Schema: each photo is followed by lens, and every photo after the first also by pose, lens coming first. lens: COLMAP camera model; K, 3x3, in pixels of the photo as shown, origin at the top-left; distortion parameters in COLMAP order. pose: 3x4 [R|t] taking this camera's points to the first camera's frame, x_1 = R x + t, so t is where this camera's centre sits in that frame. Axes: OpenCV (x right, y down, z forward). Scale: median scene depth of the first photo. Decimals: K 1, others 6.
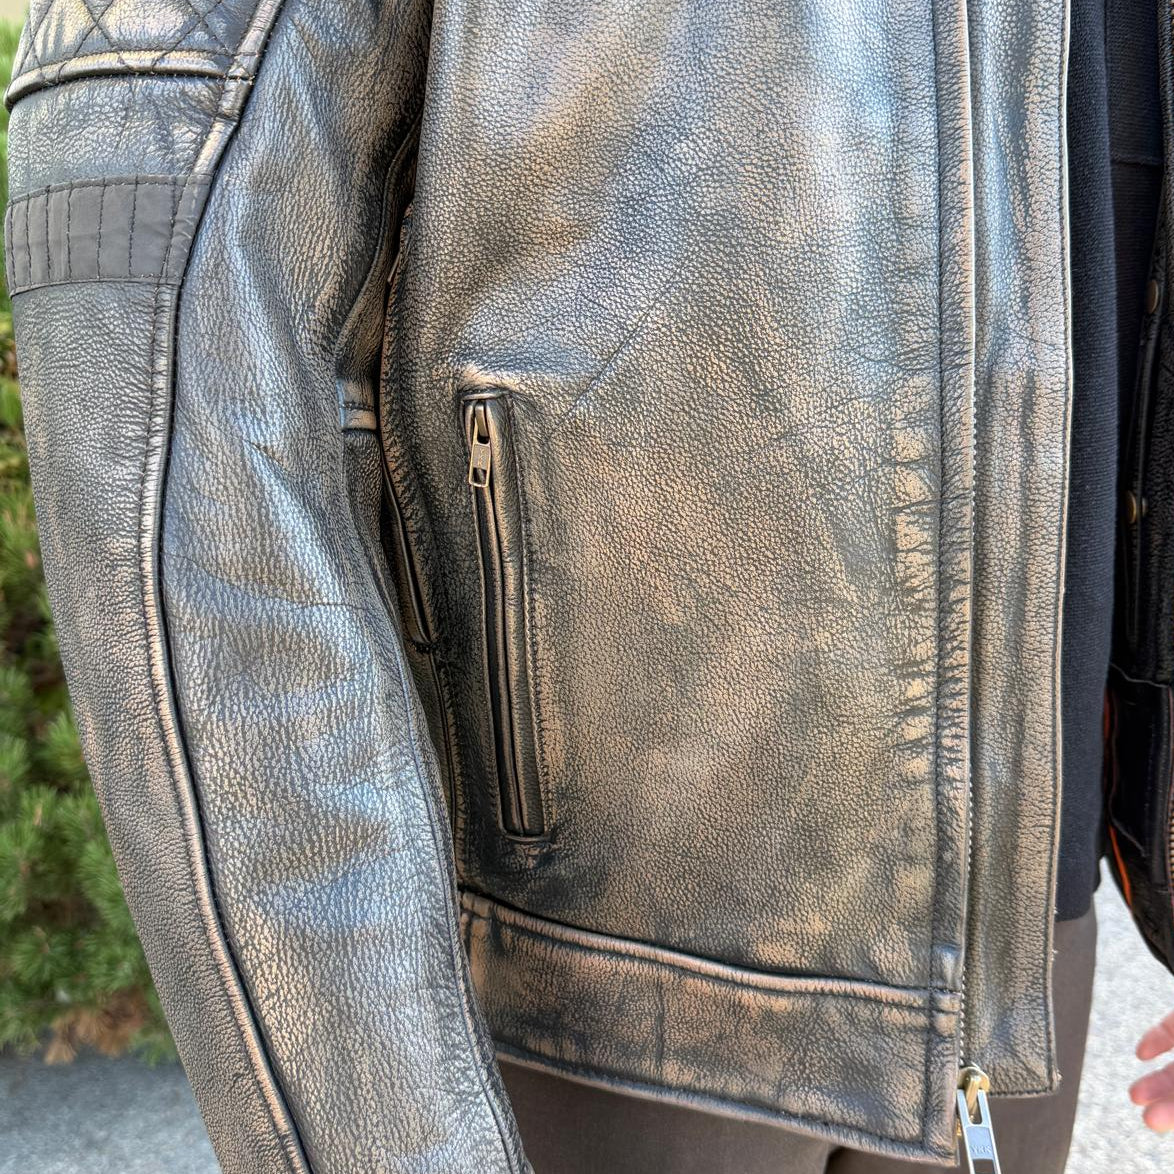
lens RADIAL K [[1387.4, 0, 560.8], [0, 1387.4, 562.2], [0, 0, 1]] dist [0.158007, -0.492578]
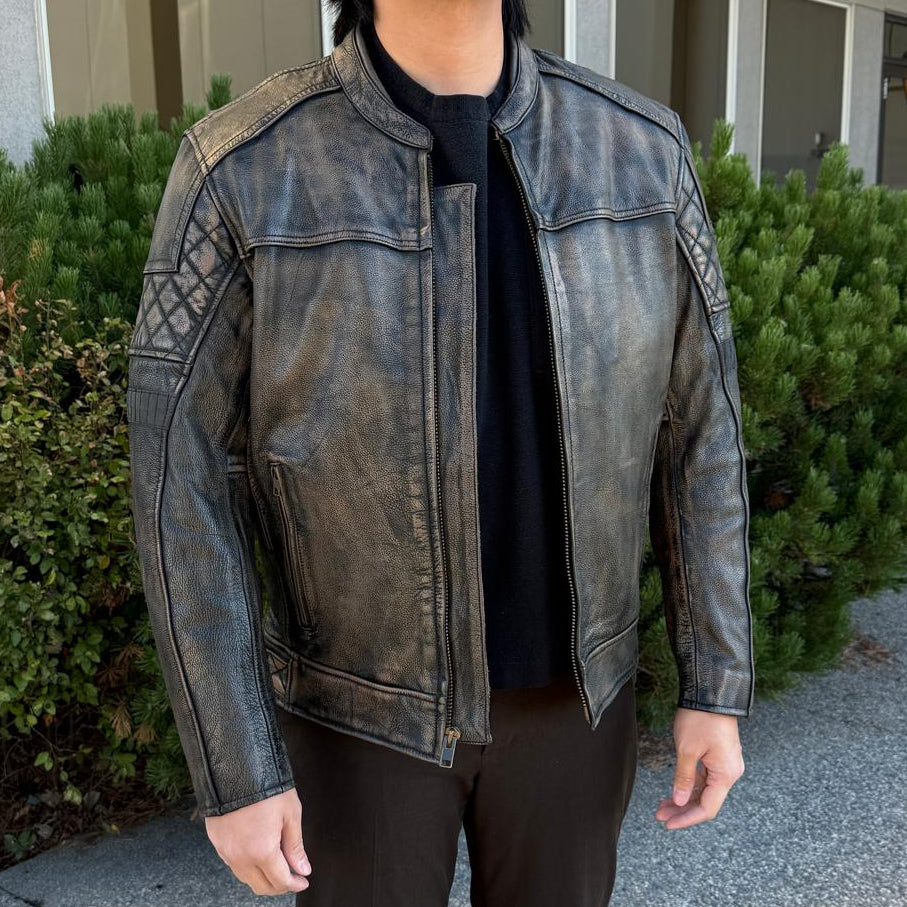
lens RADIAL K [[1387.7, 0, 454.8], [0, 1387.7, 487.5], [0, 0, 1]] dist [0.031835, -0.208829]
pose [[0.960392, 0.052297, -0.273700, 1.112271], [-0.049557, 0.998628, 0.016922, -0.143671], [0.274209, -0.002688, 0.961666, -1.670438]]
